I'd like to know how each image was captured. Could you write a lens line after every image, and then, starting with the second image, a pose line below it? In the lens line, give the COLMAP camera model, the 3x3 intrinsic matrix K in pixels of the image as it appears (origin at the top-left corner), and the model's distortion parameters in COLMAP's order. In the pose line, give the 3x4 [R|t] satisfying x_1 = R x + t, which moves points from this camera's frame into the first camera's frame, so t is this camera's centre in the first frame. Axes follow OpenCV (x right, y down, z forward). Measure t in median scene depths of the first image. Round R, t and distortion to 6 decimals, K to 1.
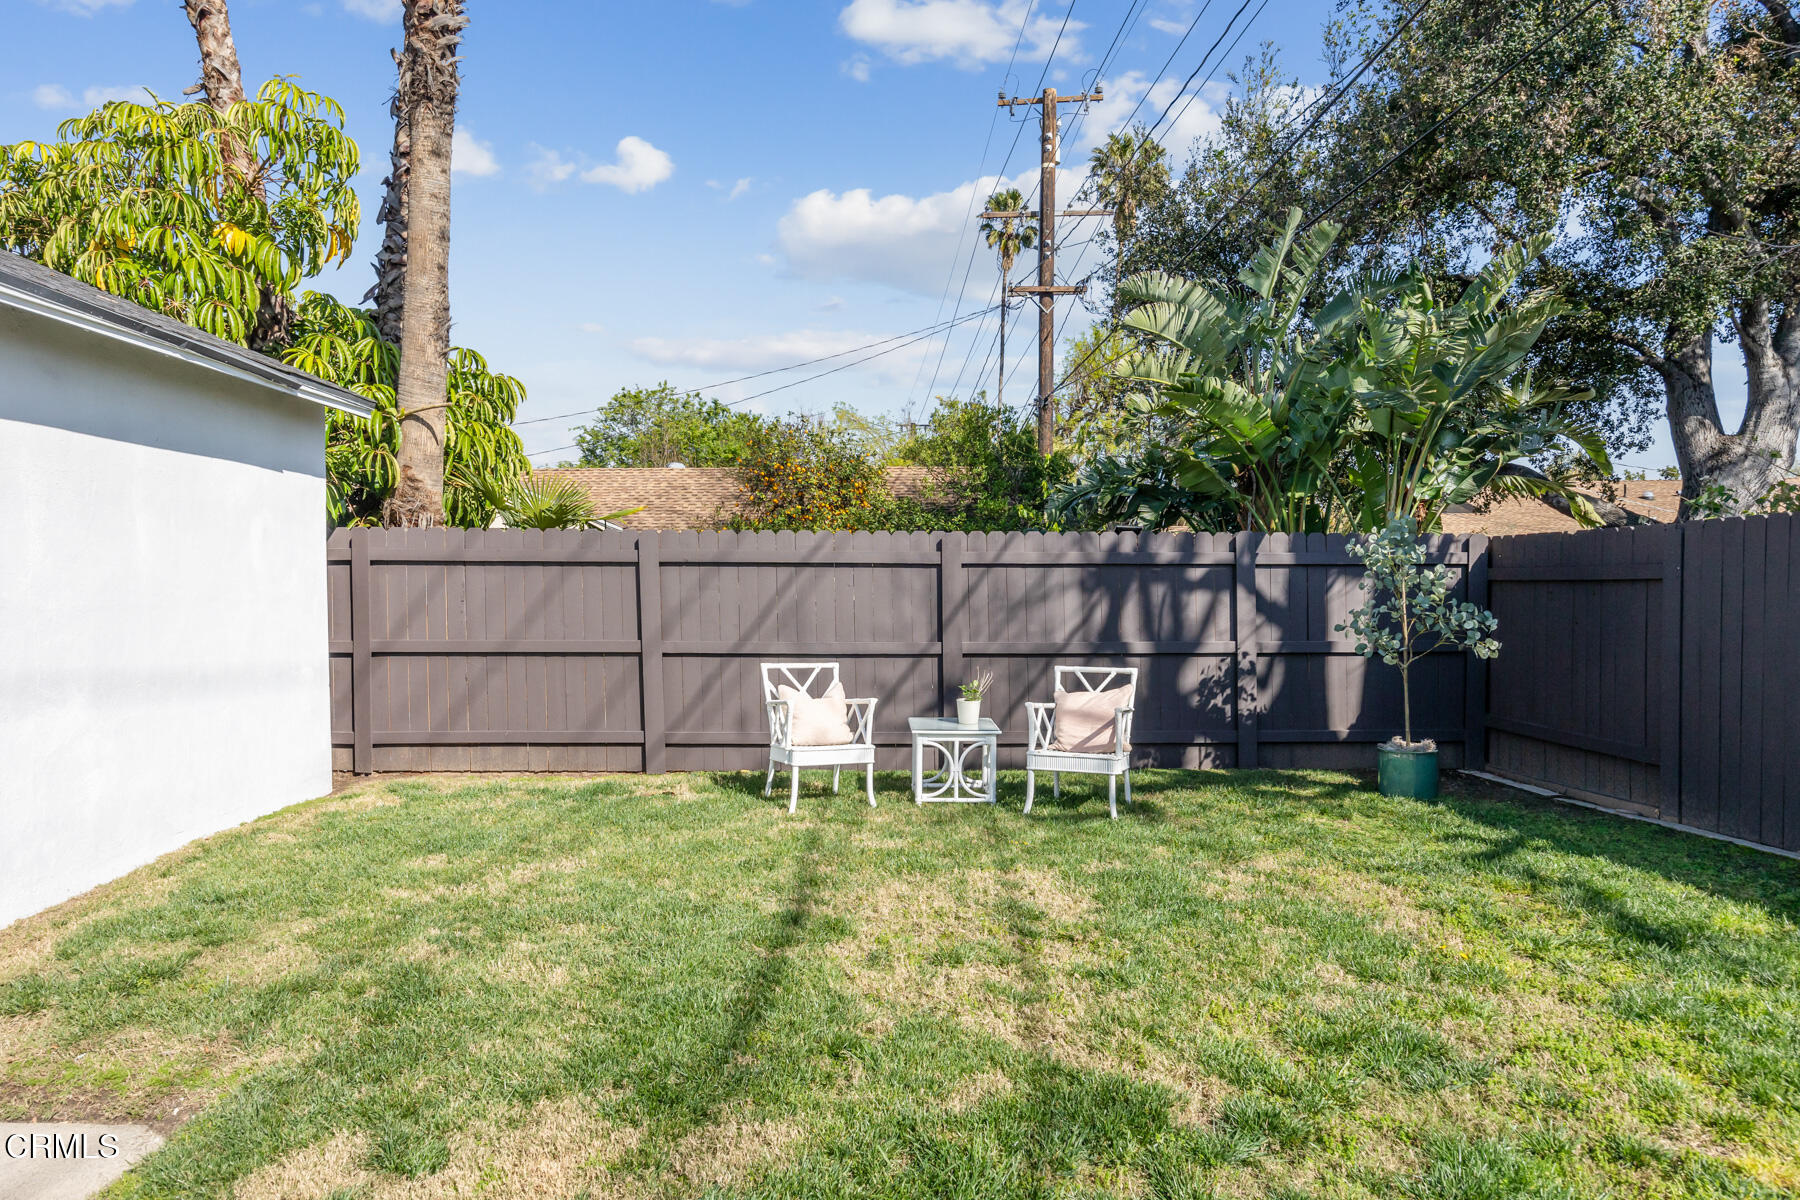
lens RADIAL K [[1181.9, 0, 910.0], [0, 1181.9, 599.0], [0, 0, 1]] dist [-0.011177, -0.003078]
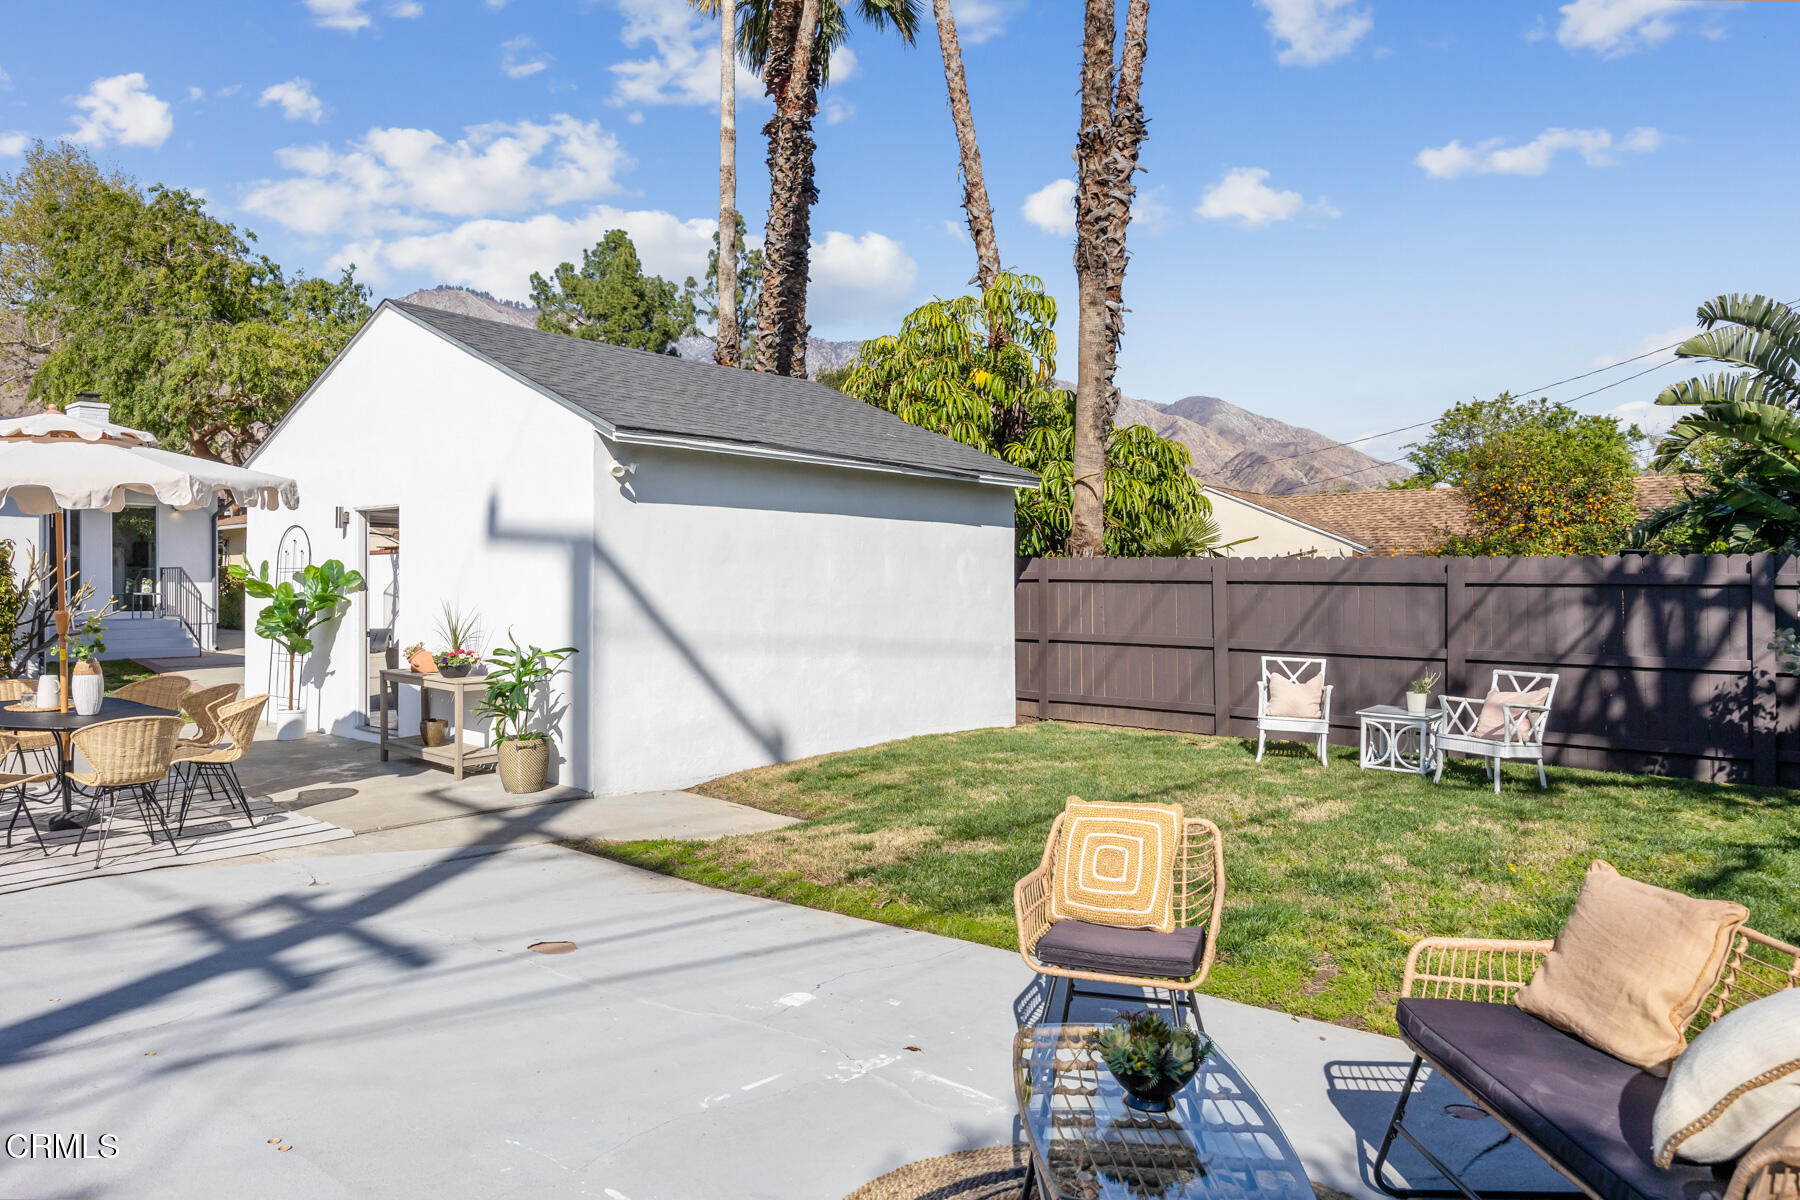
lens RADIAL K [[1181.9, 0, 910.0], [0, 1181.9, 599.0], [0, 0, 1]] dist [-0.011177, -0.003078]
pose [[0.742228, 0.012693, -0.670027, 0.415015], [-0.019622, 0.999804, -0.002797, 0.000594], [0.669860, 0.015223, 0.742331, -0.242309]]
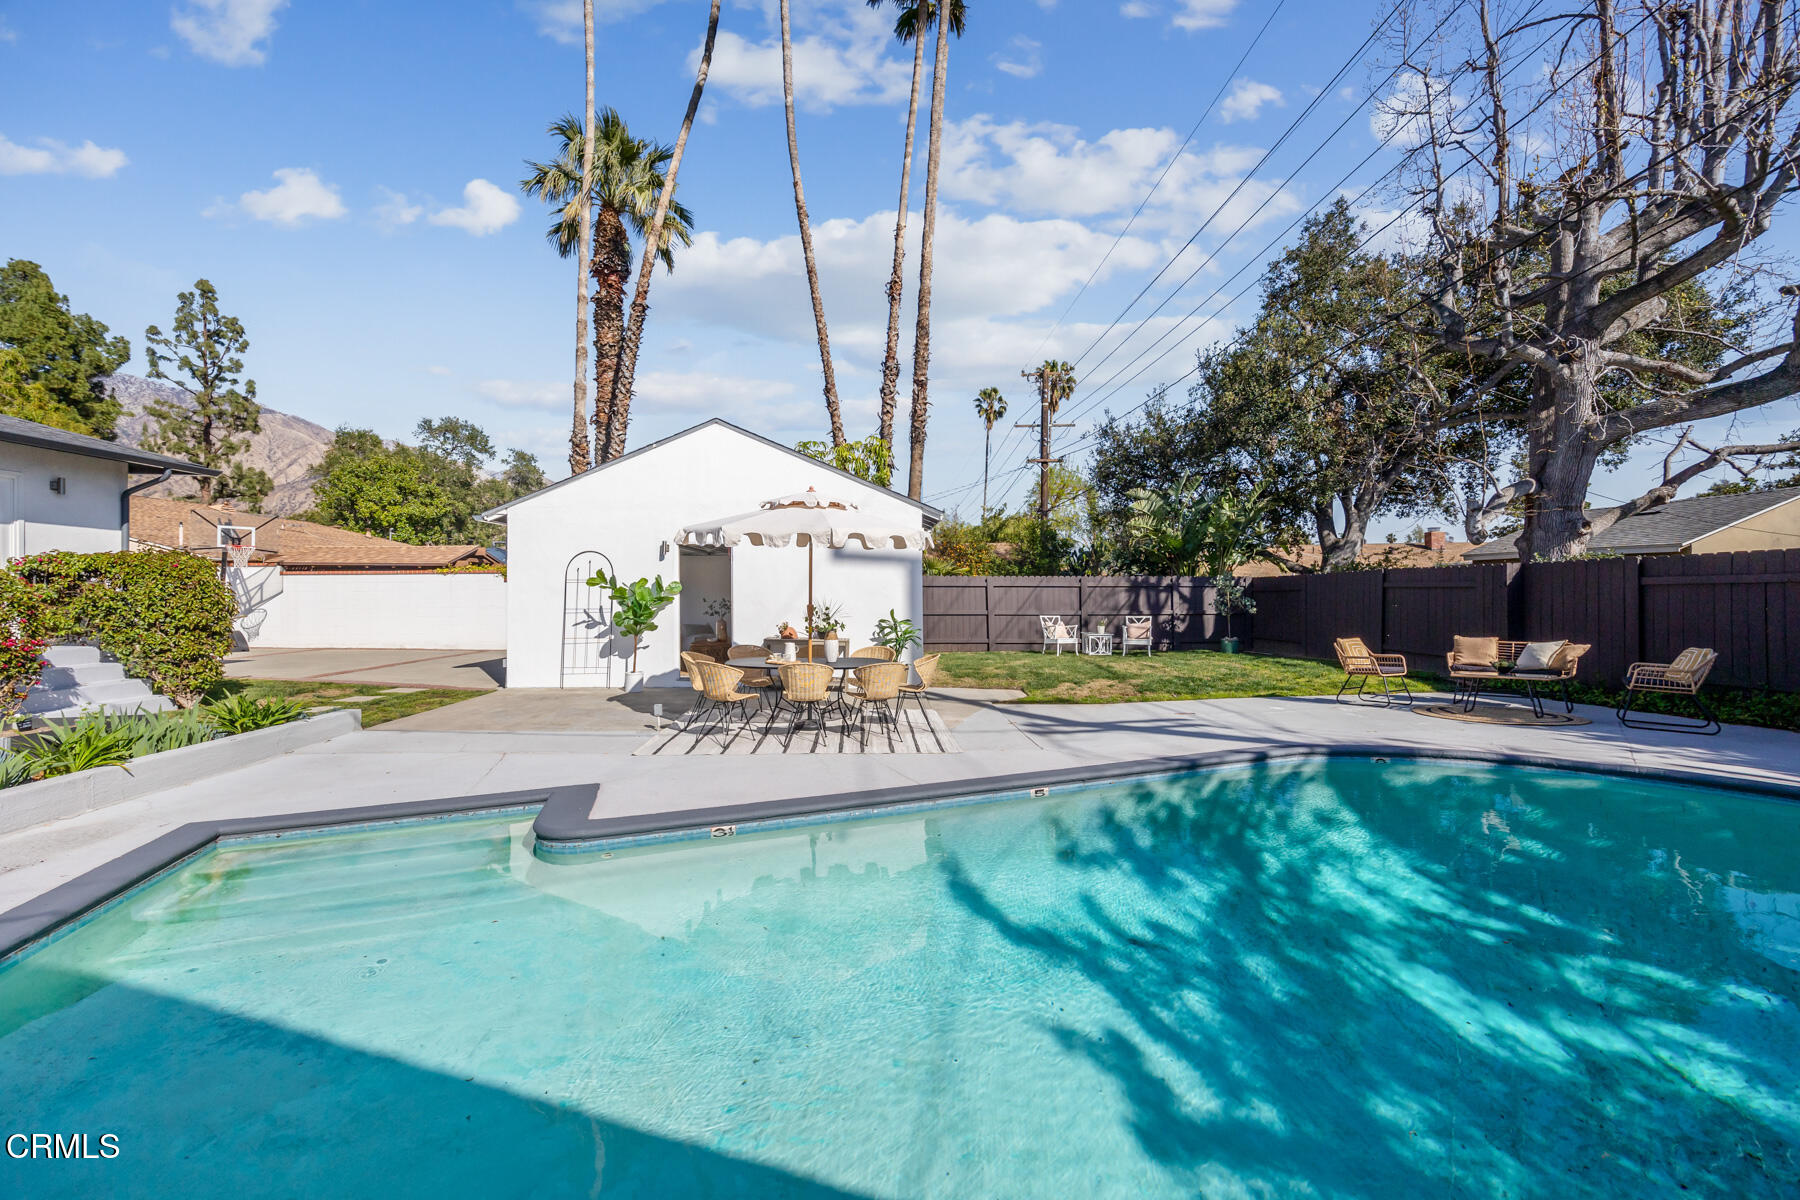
lens RADIAL K [[704.8, 0, 911.6], [0, 704.8, 581.3], [0, 0, 1]] dist [-0.011696, -0.000263]
pose [[0.999941, -0.001097, 0.010810, -0.452669], [0.001482, 0.999363, -0.035649, 0.024906], [-0.010764, 0.035663, 0.999306, -0.896094]]
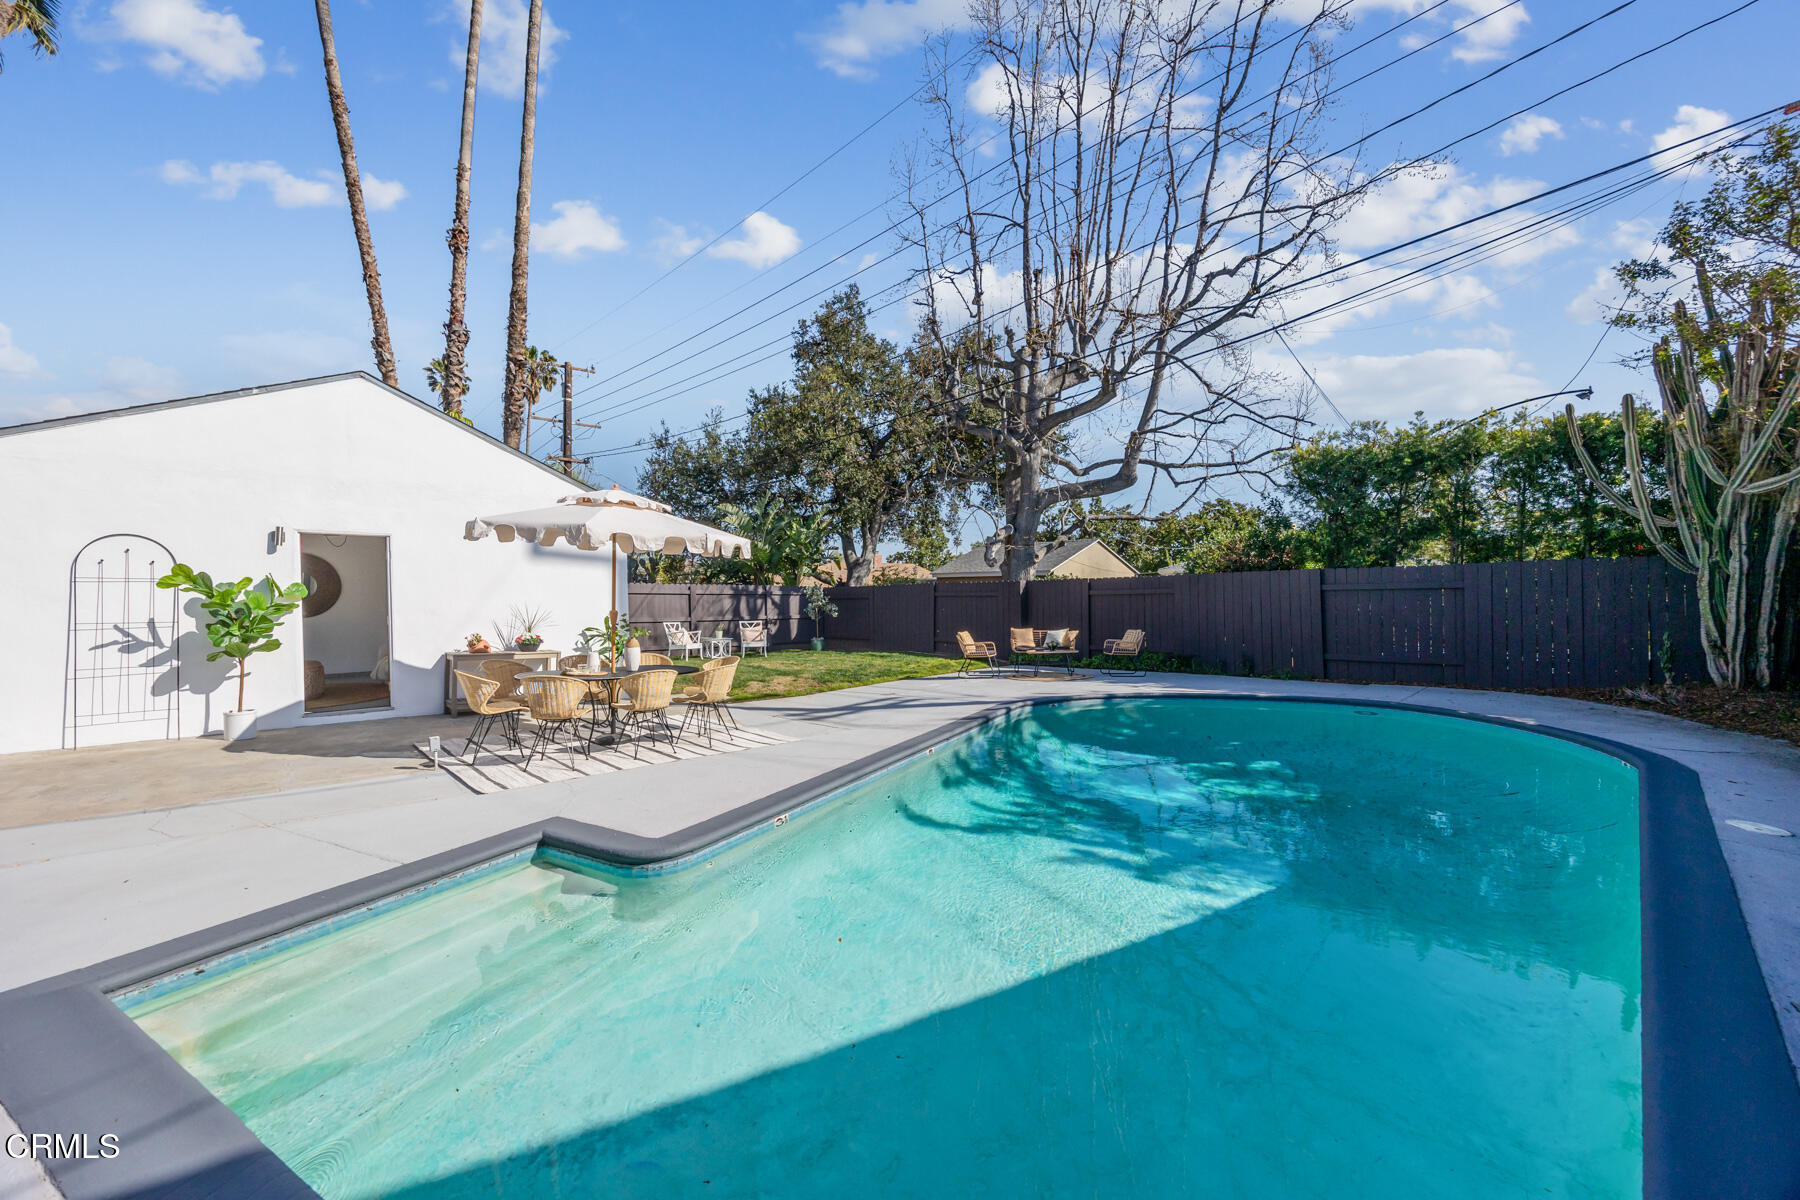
lens RADIAL K [[692.8, 0, 914.2], [0, 692.8, 589.3], [0, 0, 1]] dist [-0.007103, 0.000536]
pose [[0.727305, 0.009659, 0.686246, -0.847518], [0.014281, 0.999471, -0.029203, 0.025858], [-0.686166, 0.031040, 0.726783, -0.849587]]
